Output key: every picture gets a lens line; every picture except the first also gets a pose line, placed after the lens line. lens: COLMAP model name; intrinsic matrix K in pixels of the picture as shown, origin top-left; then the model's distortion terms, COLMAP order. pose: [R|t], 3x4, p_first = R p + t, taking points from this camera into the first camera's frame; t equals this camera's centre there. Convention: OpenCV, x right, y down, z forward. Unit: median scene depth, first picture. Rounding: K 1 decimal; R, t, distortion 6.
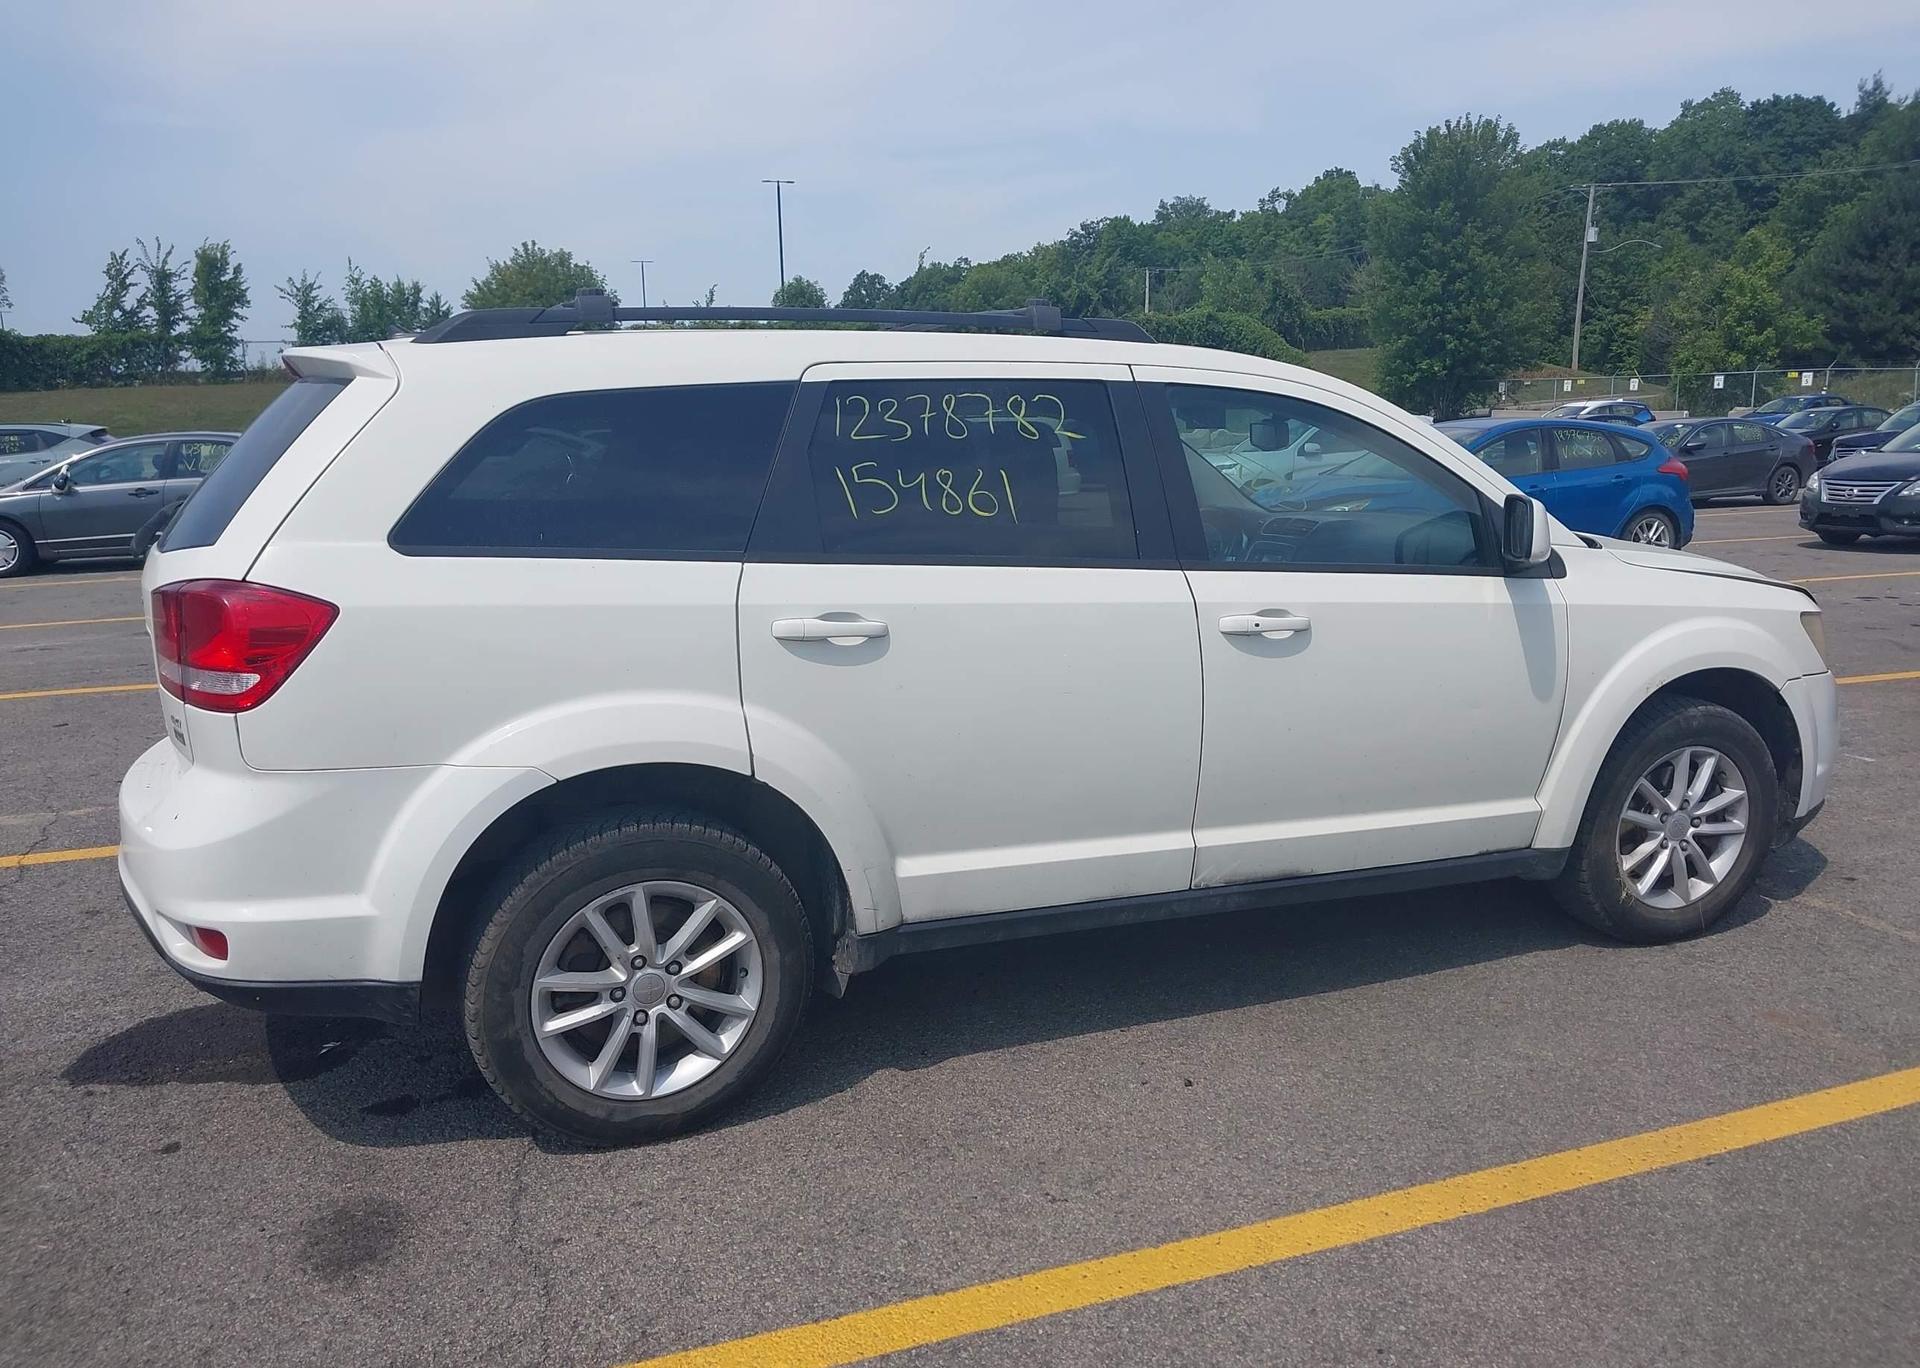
lens RADIAL K [[1500.1, 0, 973.4], [0, 1500.1, 697.2], [0, 0, 1]] dist [0.049137, -0.077220]
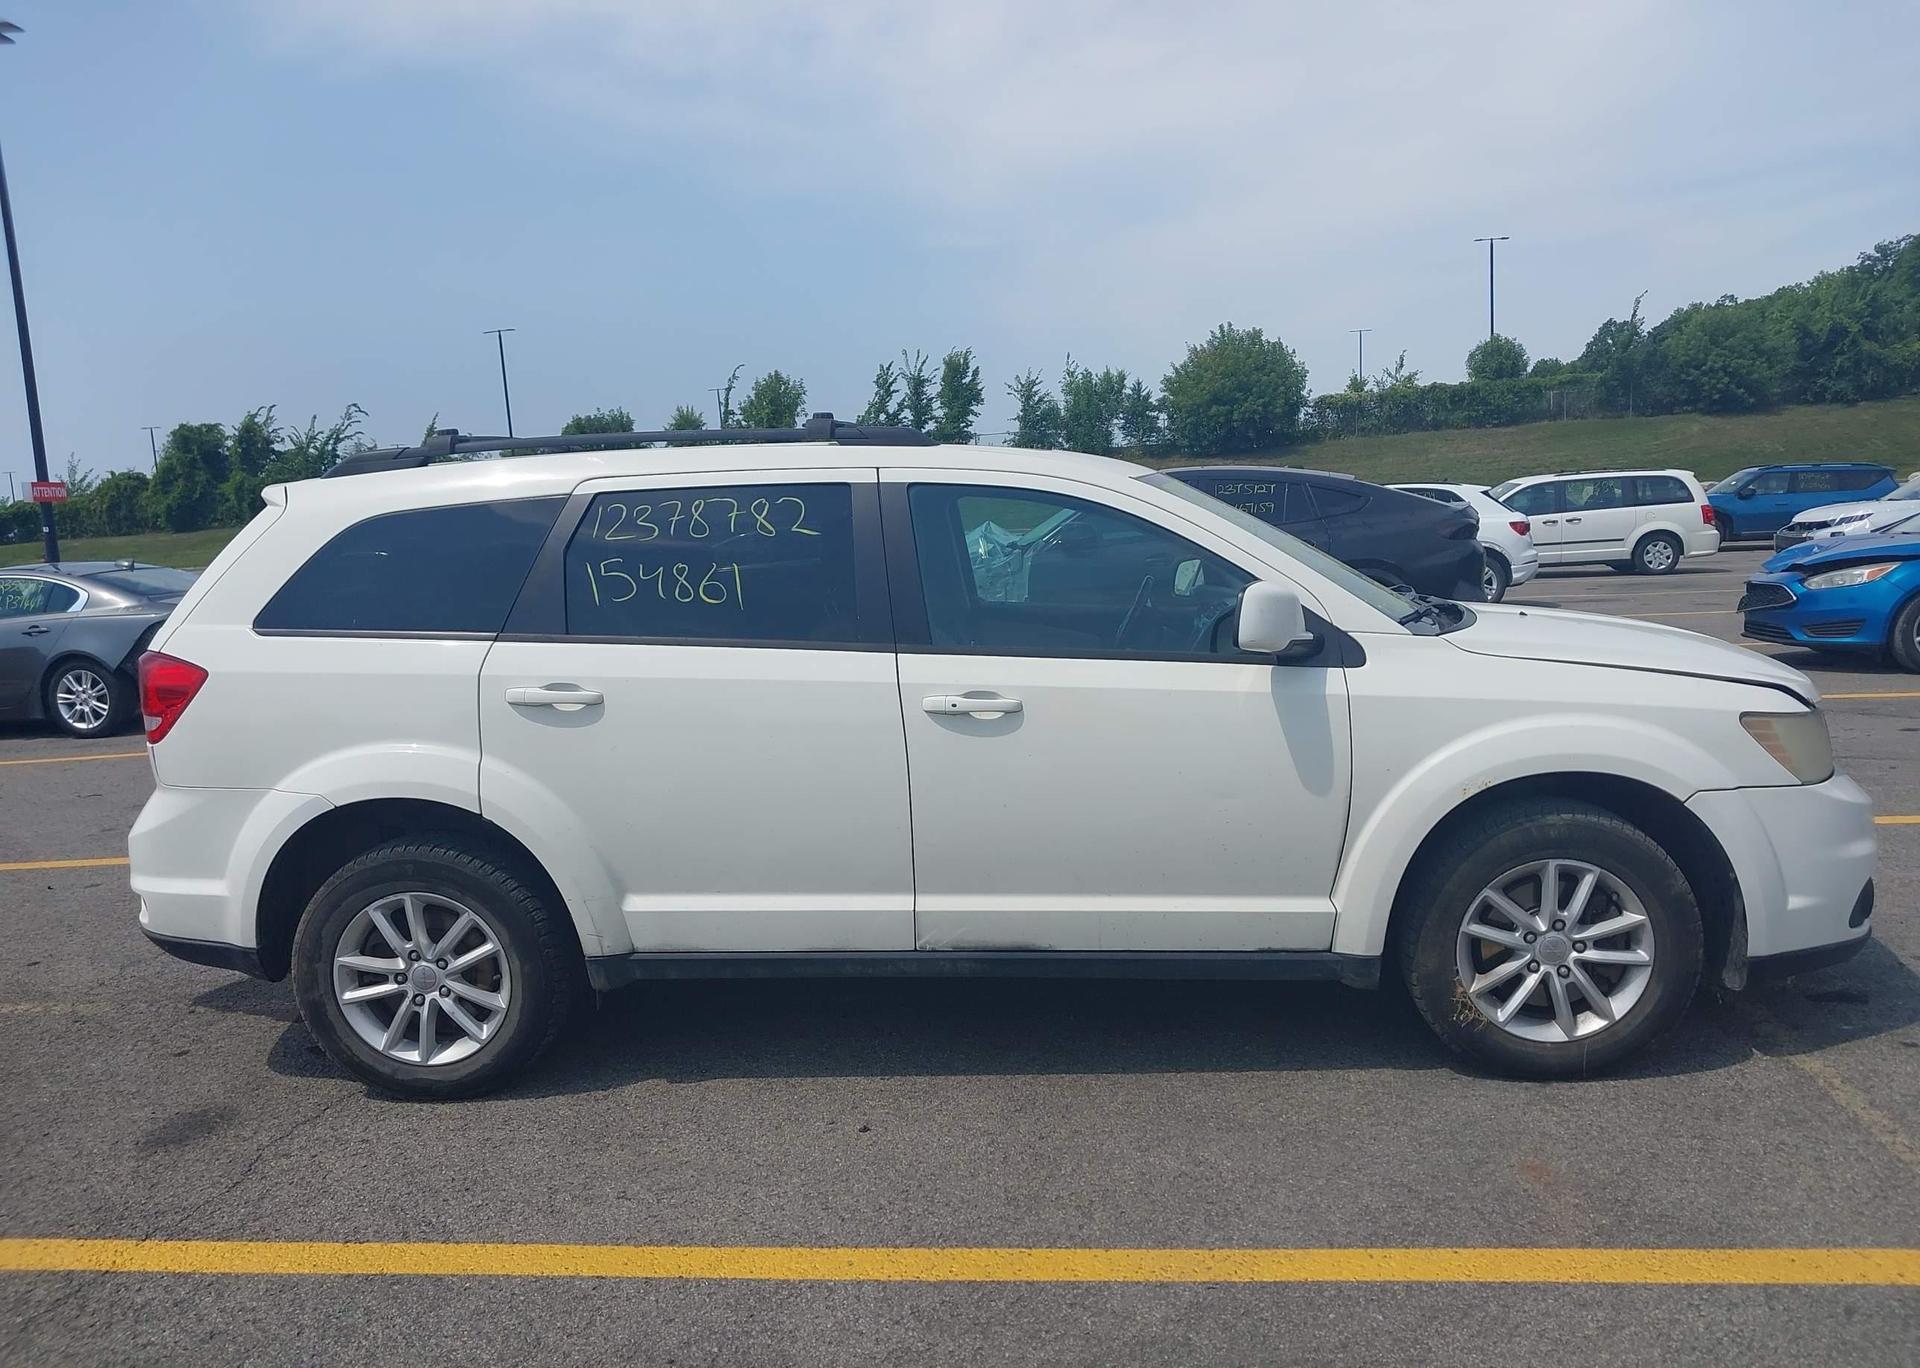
lens RADIAL K [[1500.1, 0, 968.3], [0, 1500.1, 690.8], [0, 0, 1]] dist [0.049137, -0.077220]
pose [[0.888135, 0.026452, -0.458821, 0.635018], [-0.048480, 0.998164, -0.036297, -0.018580], [0.457019, 0.054480, 0.887787, 0.059537]]
